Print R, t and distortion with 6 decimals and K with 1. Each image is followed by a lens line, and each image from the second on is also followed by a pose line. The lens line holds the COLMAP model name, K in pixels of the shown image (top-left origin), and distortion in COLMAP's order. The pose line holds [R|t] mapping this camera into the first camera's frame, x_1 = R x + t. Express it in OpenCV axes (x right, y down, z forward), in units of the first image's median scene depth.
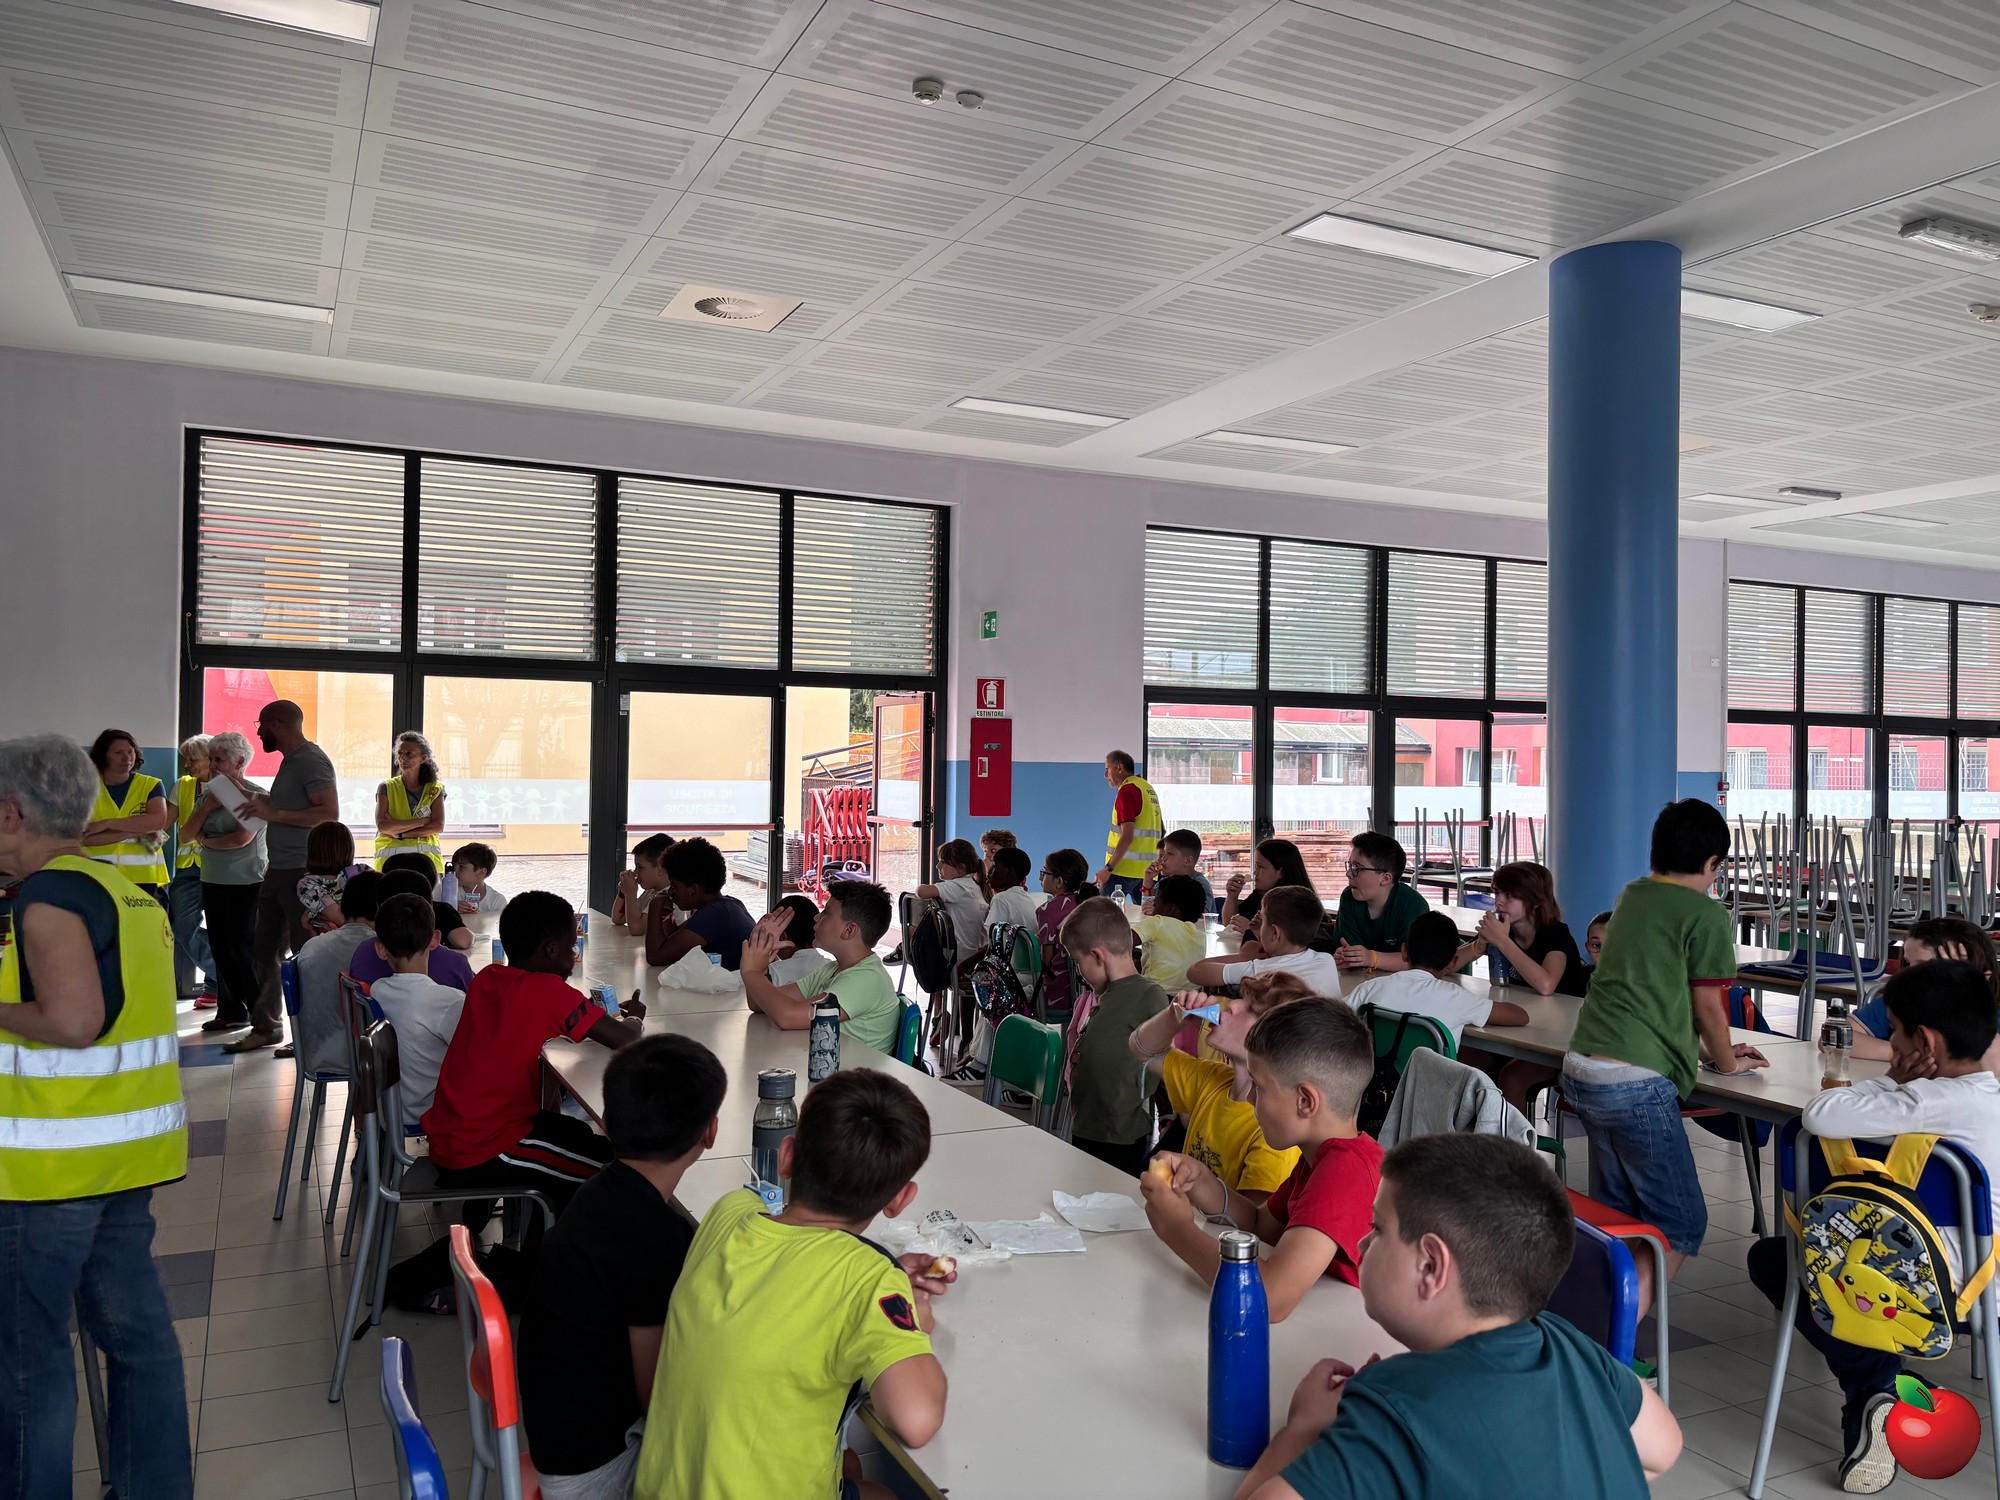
lens RADIAL K [[1529.1, 0, 1034.1], [0, 1529.1, 742.6], [0, 0, 1]] dist [0.051059, -0.044543]
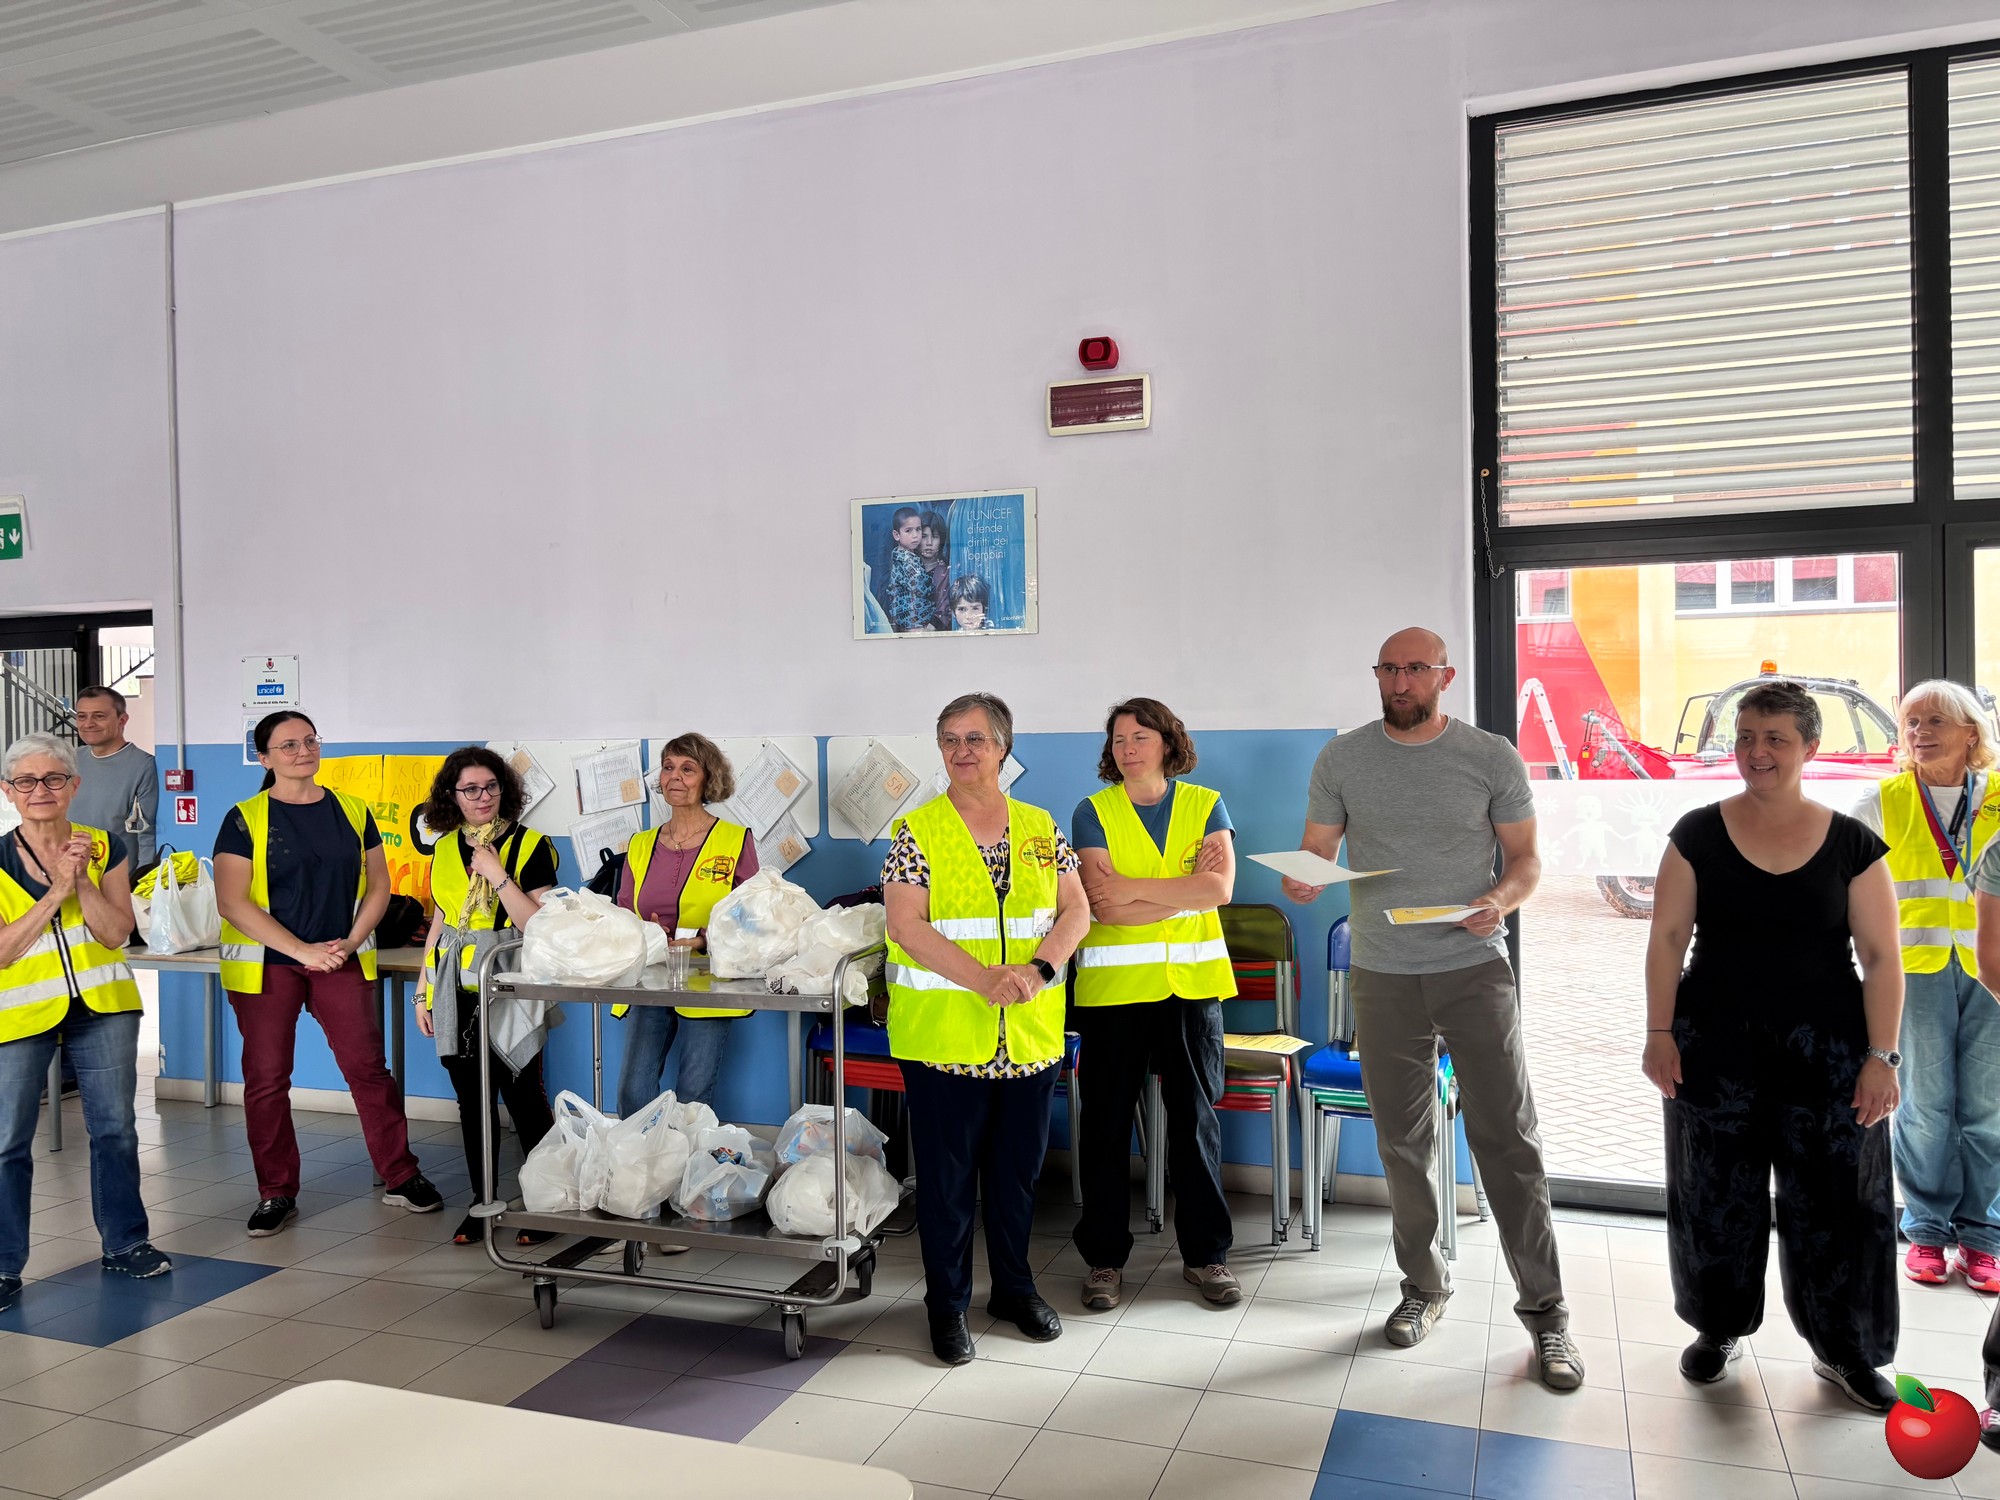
lens RADIAL K [[1529.1, 0, 996.8], [0, 1529.1, 748.8], [0, 0, 1]] dist [0.051059, -0.044543]
pose [[0.668743, -0.019259, -0.743244, -0.257502], [0.034616, 0.999387, 0.005250, 0.002503], [0.742687, -0.029239, 0.669000, 0.499023]]
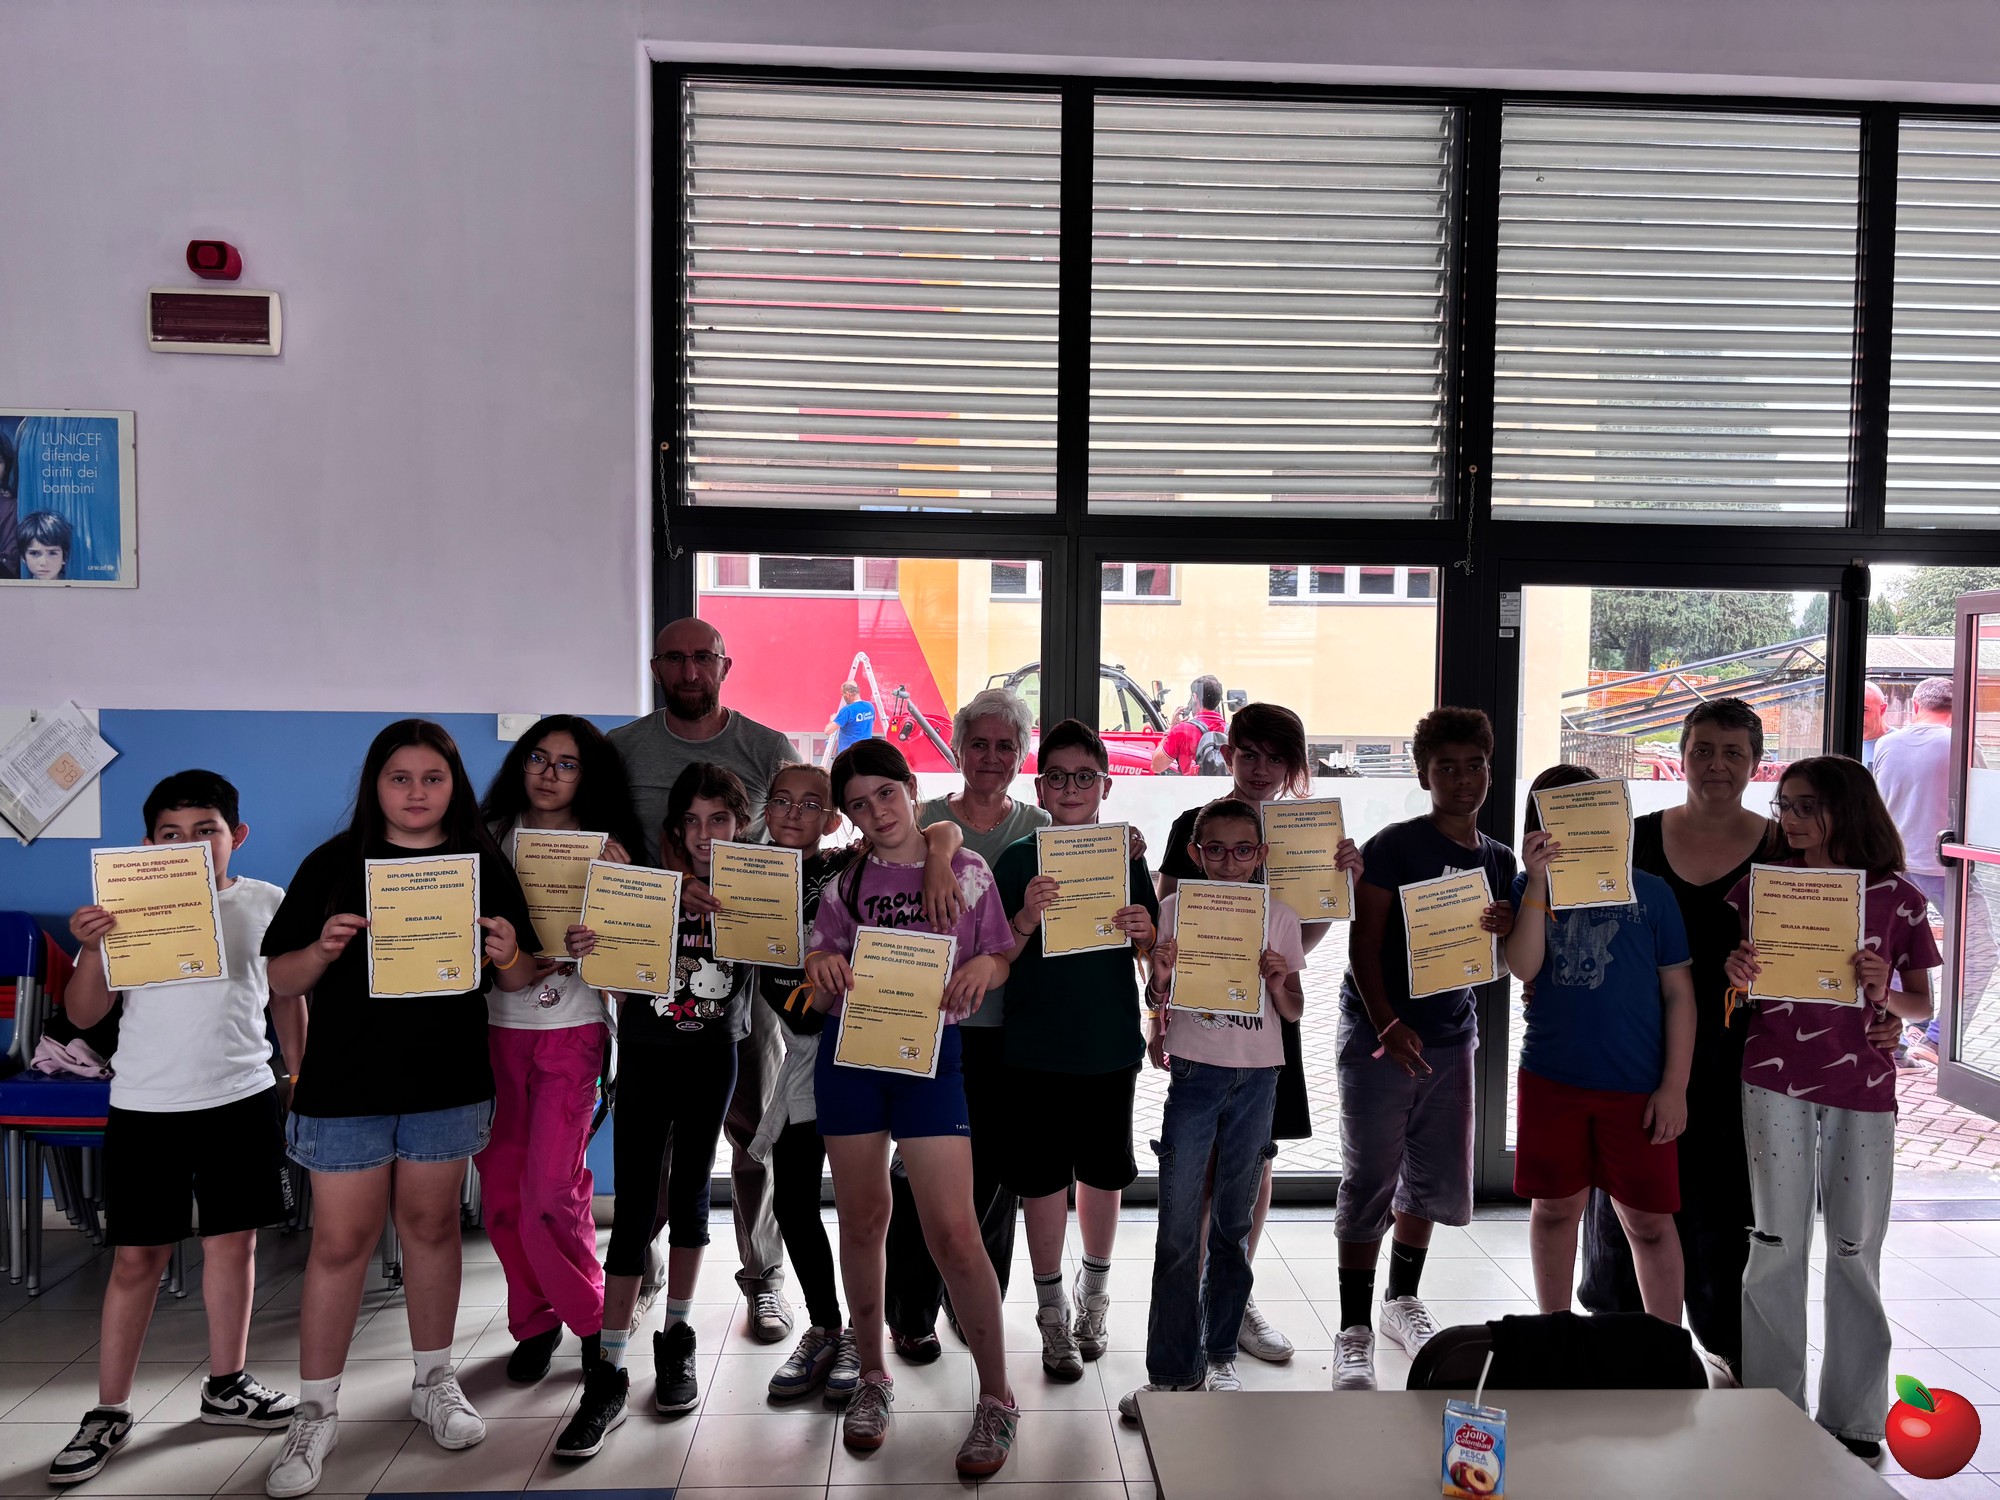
lens RADIAL K [[1529.1, 0, 971.3], [0, 1529.1, 761.2], [0, 0, 1]] dist [0.051059, -0.044543]
pose [[0.903928, 0.013872, -0.427460, -0.233846], [0.006622, 0.998900, 0.046418, -0.003793], [0.427634, -0.044789, 0.902842, 0.564081]]
